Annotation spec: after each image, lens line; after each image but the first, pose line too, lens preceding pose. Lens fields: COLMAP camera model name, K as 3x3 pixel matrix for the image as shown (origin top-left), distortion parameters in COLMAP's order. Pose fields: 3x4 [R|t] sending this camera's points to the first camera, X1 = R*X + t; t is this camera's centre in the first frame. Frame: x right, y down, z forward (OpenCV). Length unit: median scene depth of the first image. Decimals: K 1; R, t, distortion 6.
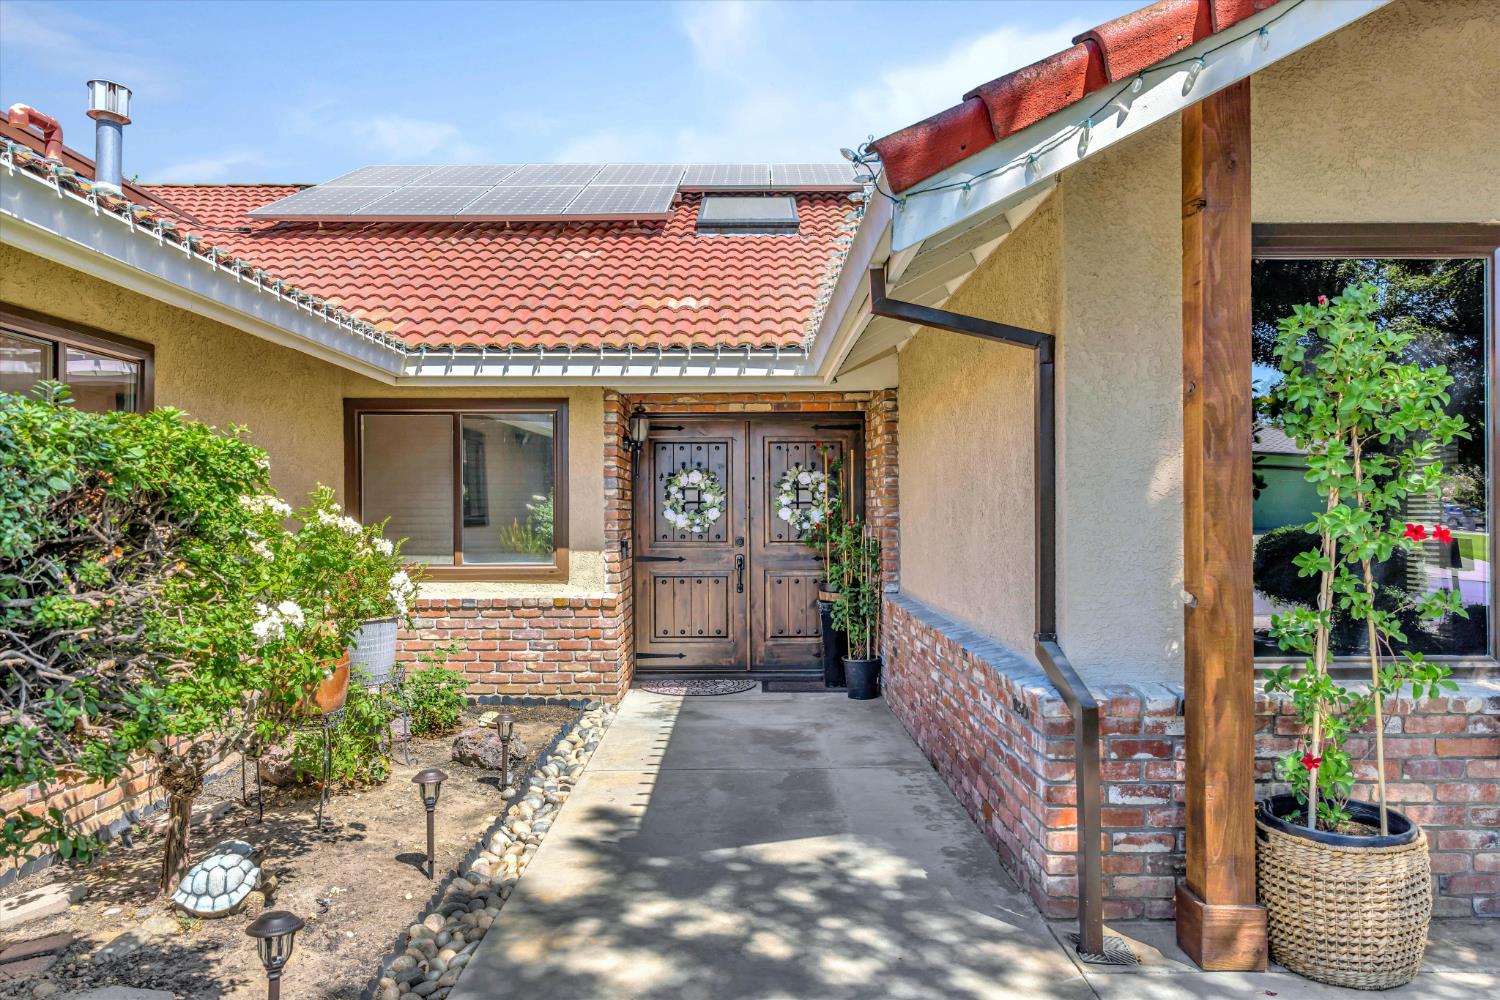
lens RADIAL K [[1032.8, 0, 747.9], [0, 1032.8, 512.0], [0, 0, 1]] dist [0.004265, -0.000231]
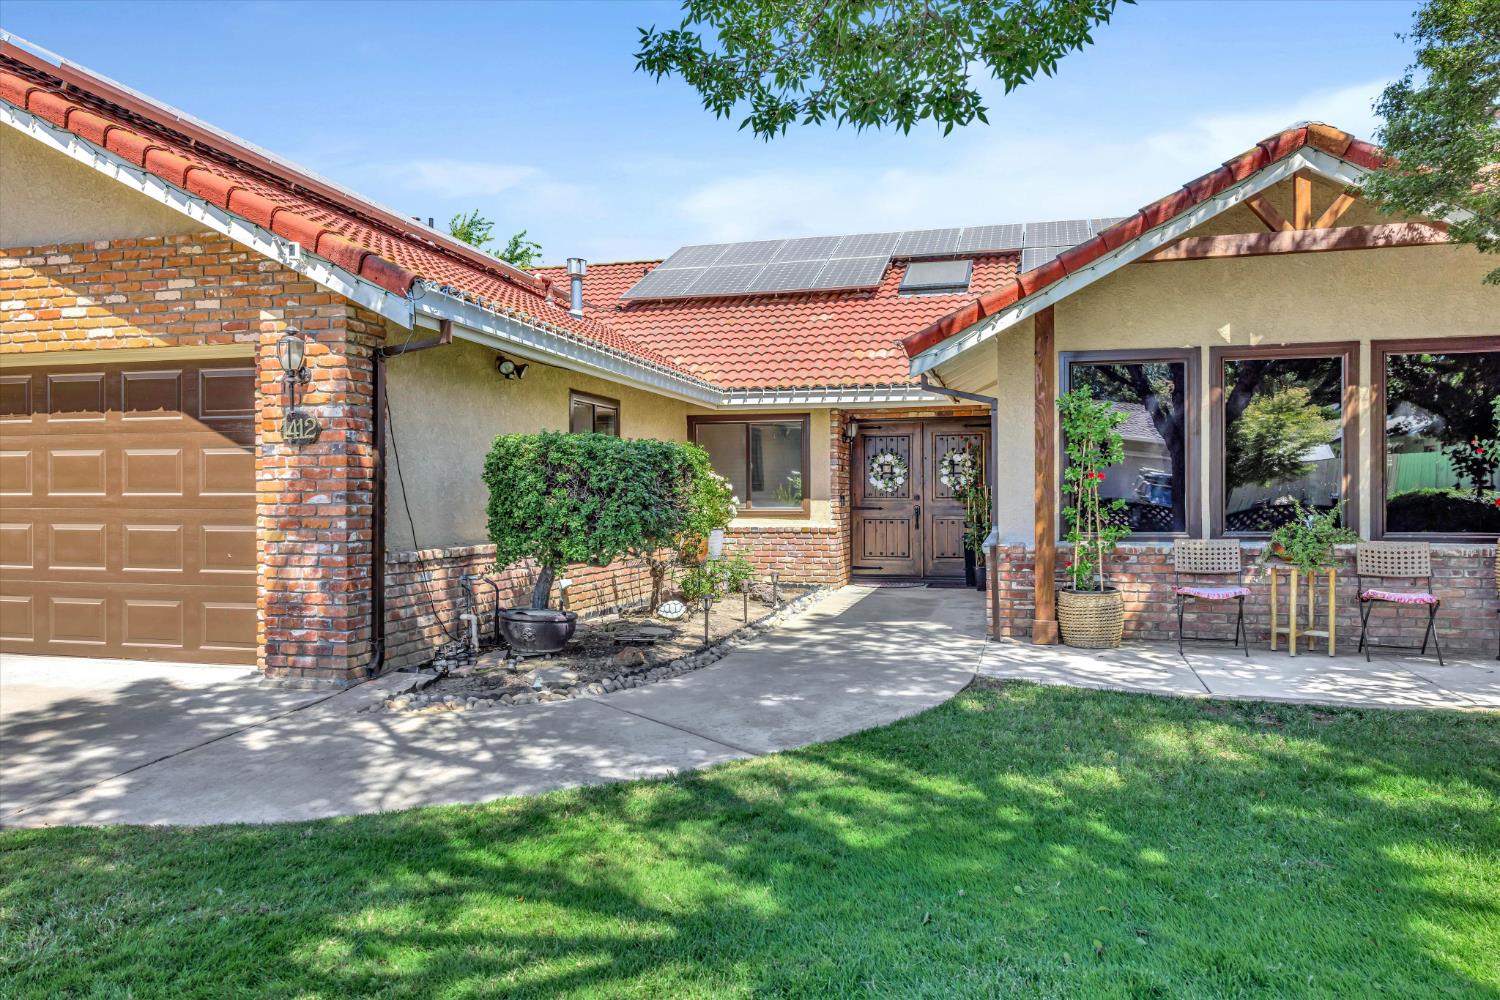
lens RADIAL K [[1032.8, 0, 747.9], [0, 1032.8, 498.3], [0, 0, 1]] dist [0.004265, -0.000231]
pose [[0.967511, 0.001469, -0.252825, 0.164300], [0.000209, 0.999978, 0.006610, 0.021711], [0.252829, -0.006448, 0.967489, -0.707716]]
